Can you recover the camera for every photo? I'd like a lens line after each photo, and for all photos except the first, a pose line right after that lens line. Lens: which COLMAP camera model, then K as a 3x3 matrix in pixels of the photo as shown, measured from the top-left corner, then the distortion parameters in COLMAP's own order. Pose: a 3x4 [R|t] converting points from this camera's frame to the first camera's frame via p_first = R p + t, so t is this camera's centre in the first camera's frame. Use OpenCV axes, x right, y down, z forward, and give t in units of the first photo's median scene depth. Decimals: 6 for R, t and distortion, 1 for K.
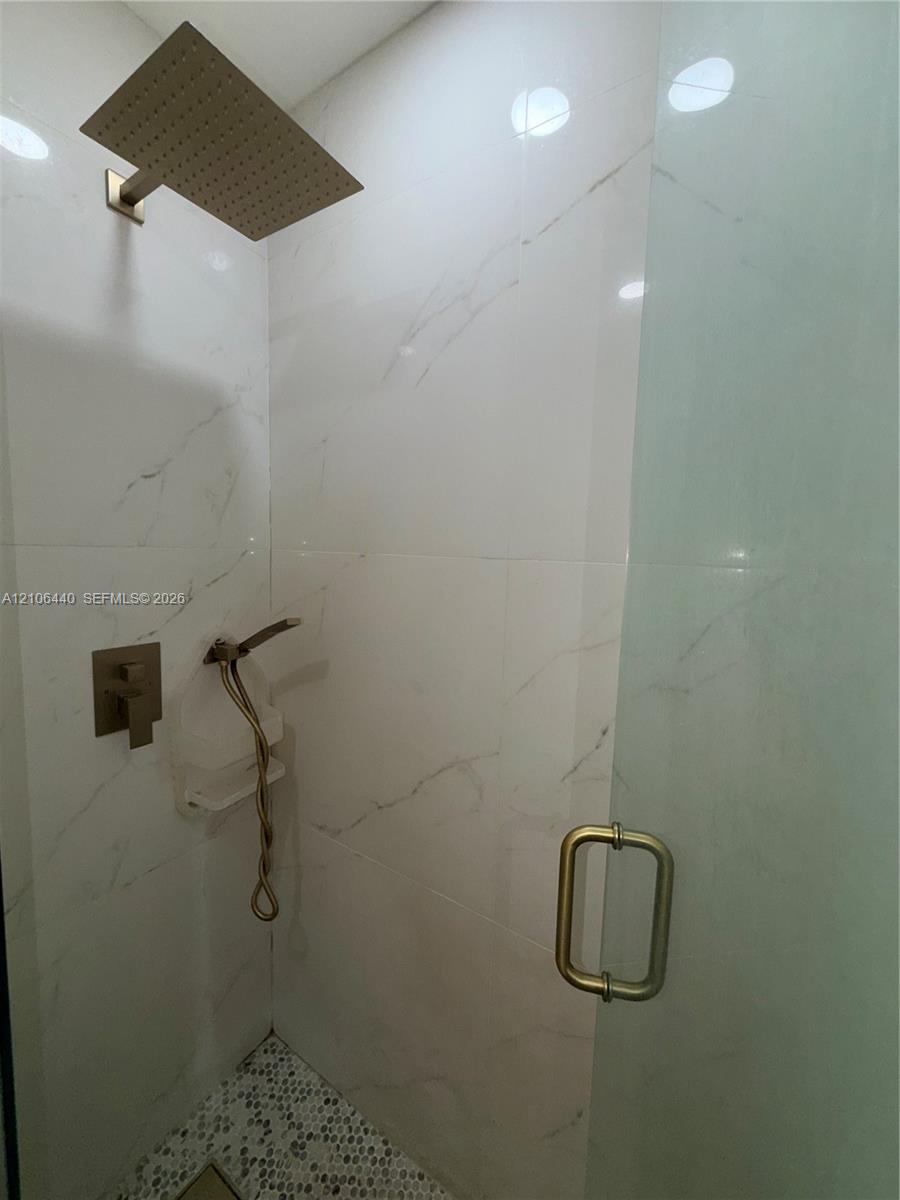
lens RADIAL K [[483.8, 0, 446.3], [0, 483.8, 595.0], [0, 0, 1]] dist [0.000679, 0.000310]
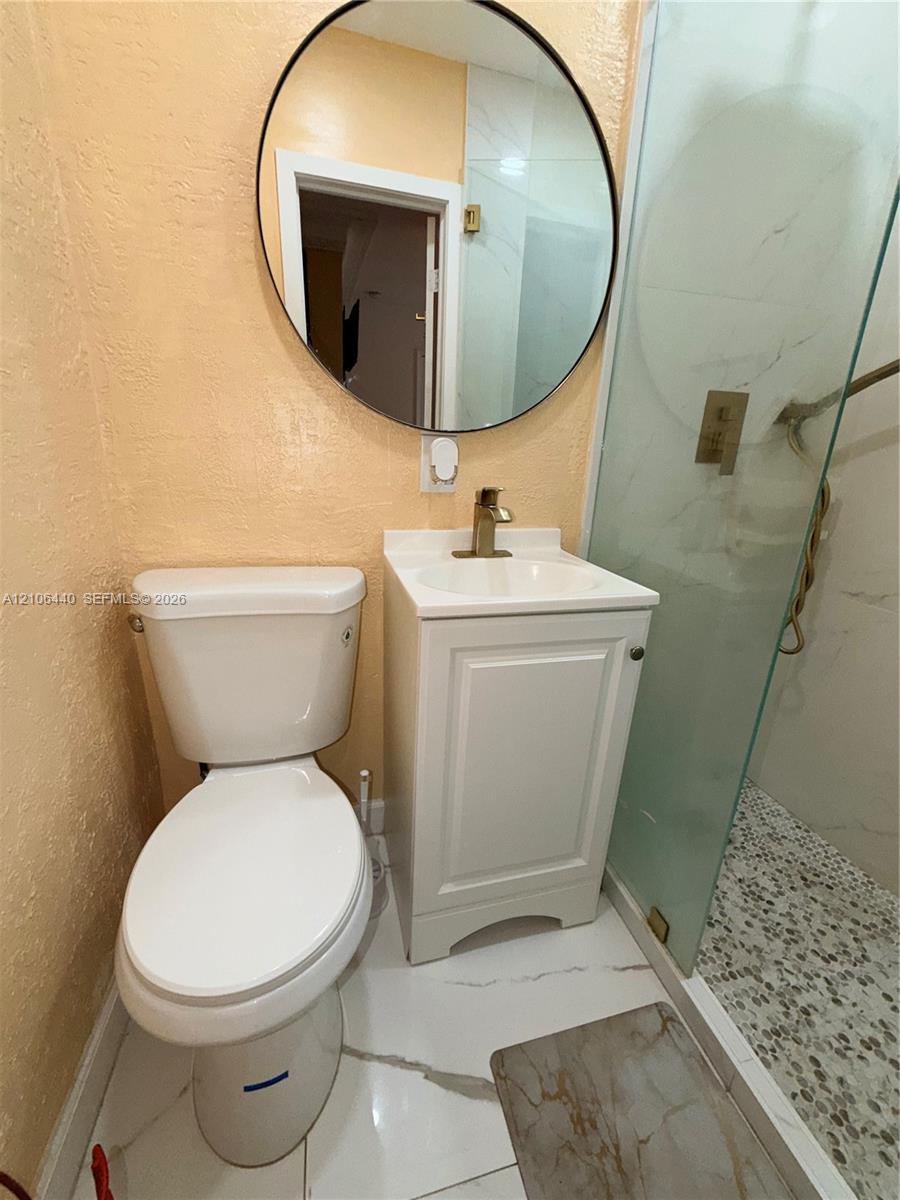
lens RADIAL K [[480.0, 0, 449.5], [0, 480.0, 597.2], [0, 0, 1]] dist [0.000170, 0.000596]
pose [[0.745396, 0.200288, -0.635822, -0.270608], [-0.079228, 0.973654, 0.213825, 0.359248], [0.661897, -0.109010, 0.741626, -0.379304]]
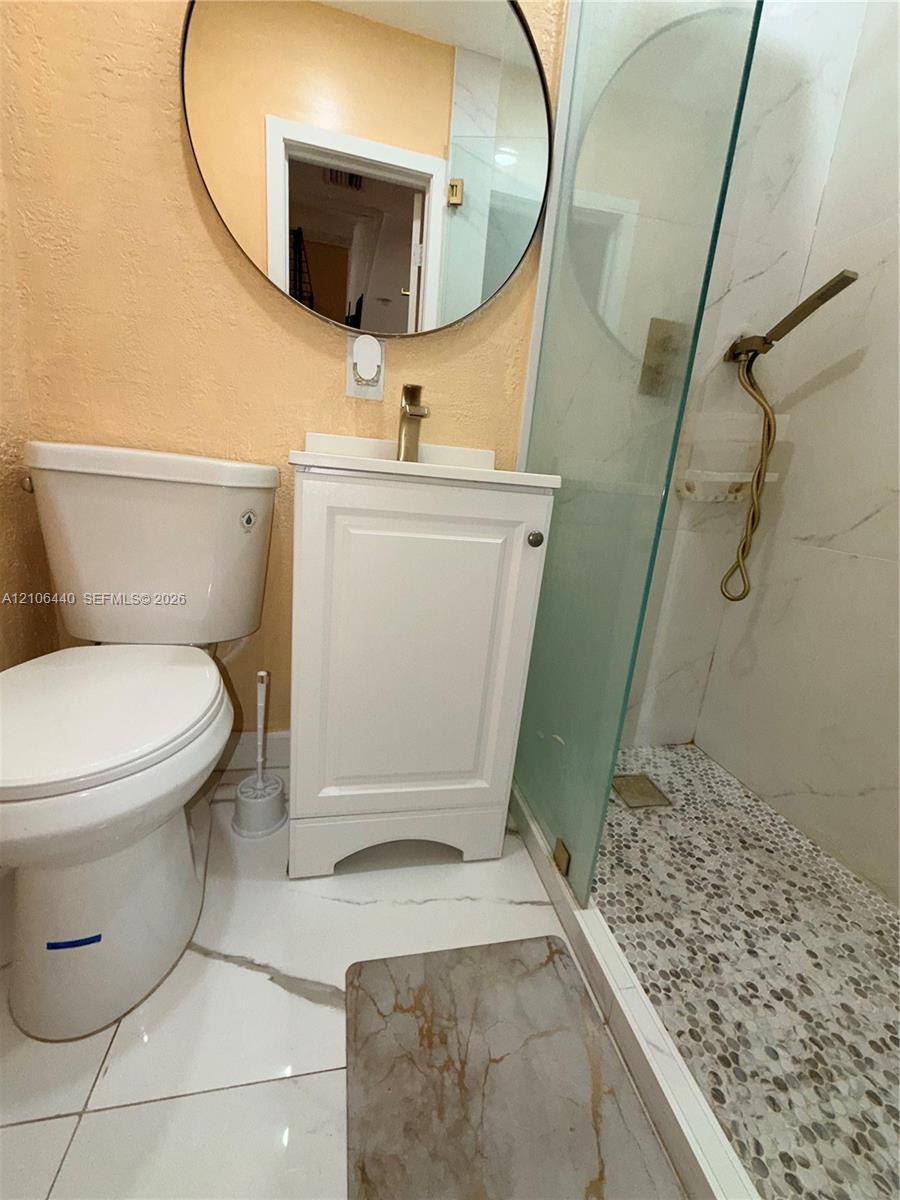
lens RADIAL K [[480.0, 0, 449.5], [0, 480.0, 597.2], [0, 0, 1]] dist [0.000170, 0.000596]
pose [[0.713112, 0.204032, -0.670702, -0.101876], [-0.130922, 0.978639, 0.158509, 0.578823], [0.688717, -0.025225, 0.724592, -0.236667]]
